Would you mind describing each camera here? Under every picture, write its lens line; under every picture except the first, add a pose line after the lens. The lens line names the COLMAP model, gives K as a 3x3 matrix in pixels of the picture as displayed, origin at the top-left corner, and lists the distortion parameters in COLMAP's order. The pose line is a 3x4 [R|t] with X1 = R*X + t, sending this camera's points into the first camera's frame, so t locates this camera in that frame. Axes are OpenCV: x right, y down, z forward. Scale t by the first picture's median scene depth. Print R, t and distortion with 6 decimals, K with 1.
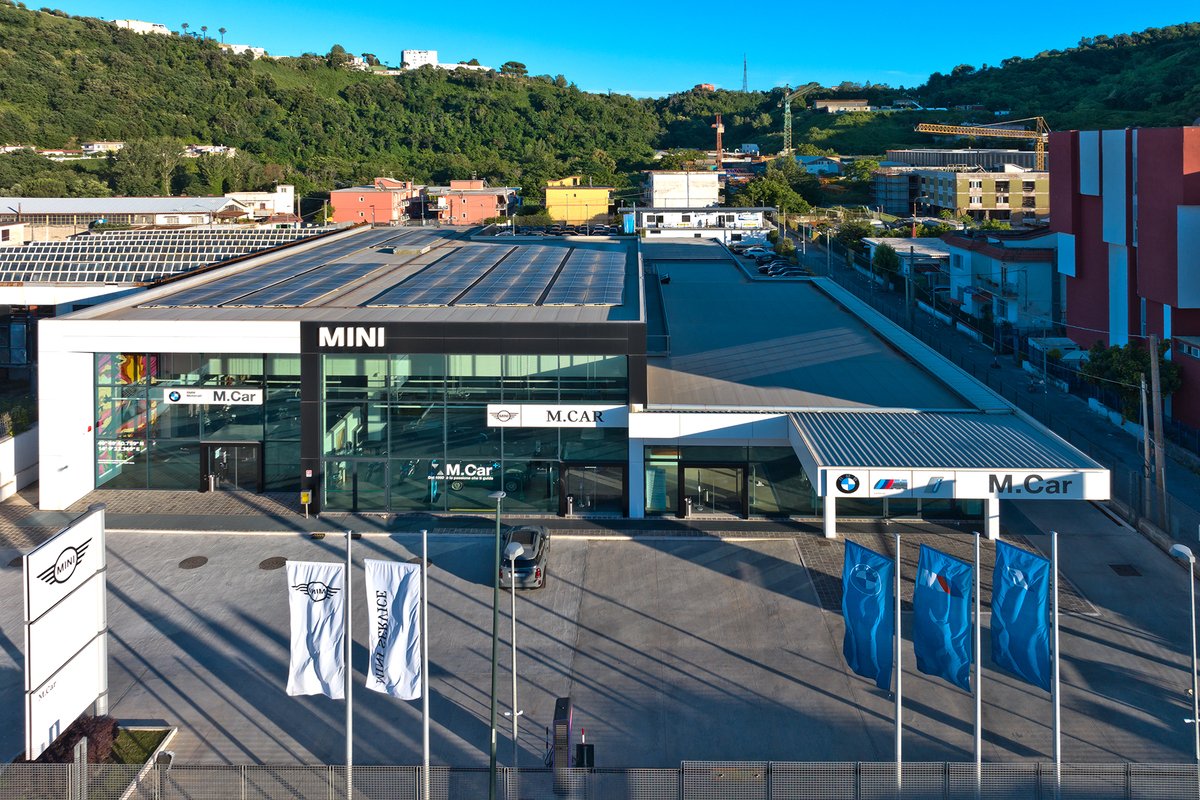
lens RADIAL K [[1004.7, 0, 619.4], [0, 1004.7, 355.5], [0, 0, 1]] dist [-0.002940, 0.020652]
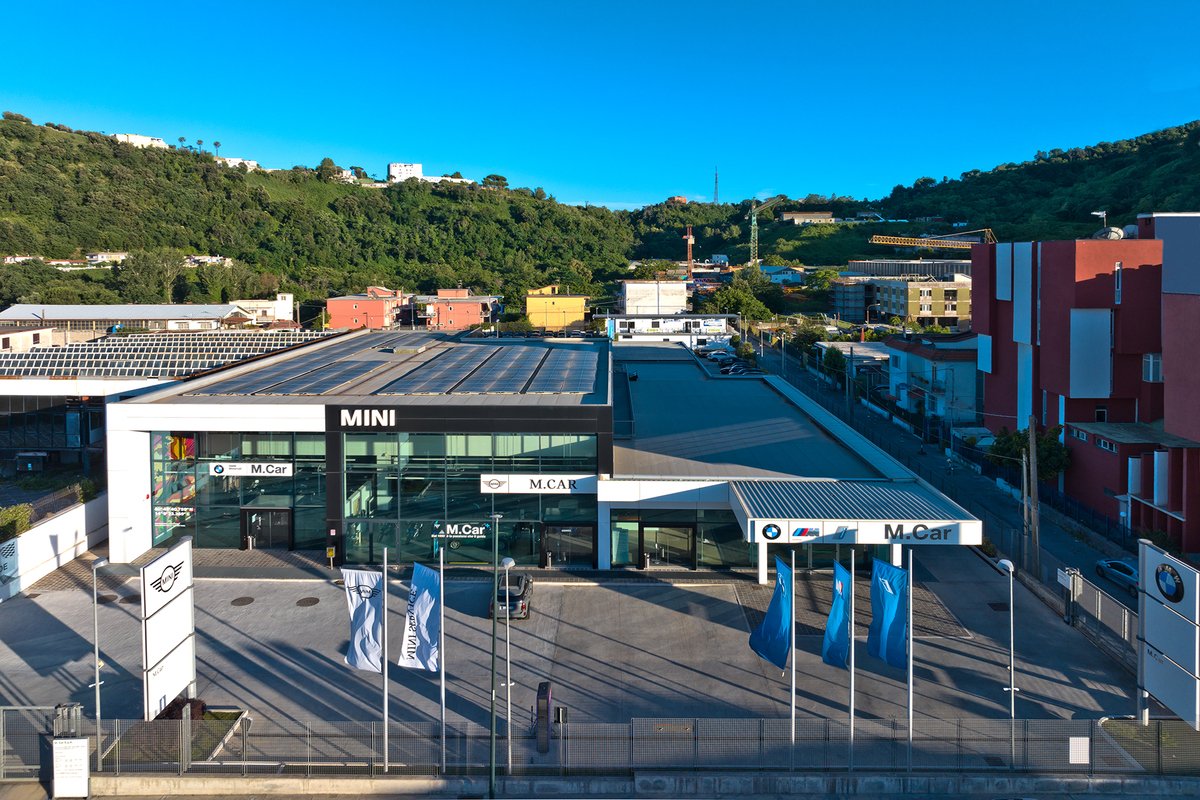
lens RADIAL K [[968.6, 0, 599.2], [0, 968.6, 520.6], [0, 0, 1]] dist [0.006919, 0.002917]
pose [[0.999998, -0.000045, 0.001973, 0.006256], [-0.000074, 0.998176, 0.060377, 0.023756], [-0.001972, -0.060377, 0.998174, -0.116606]]
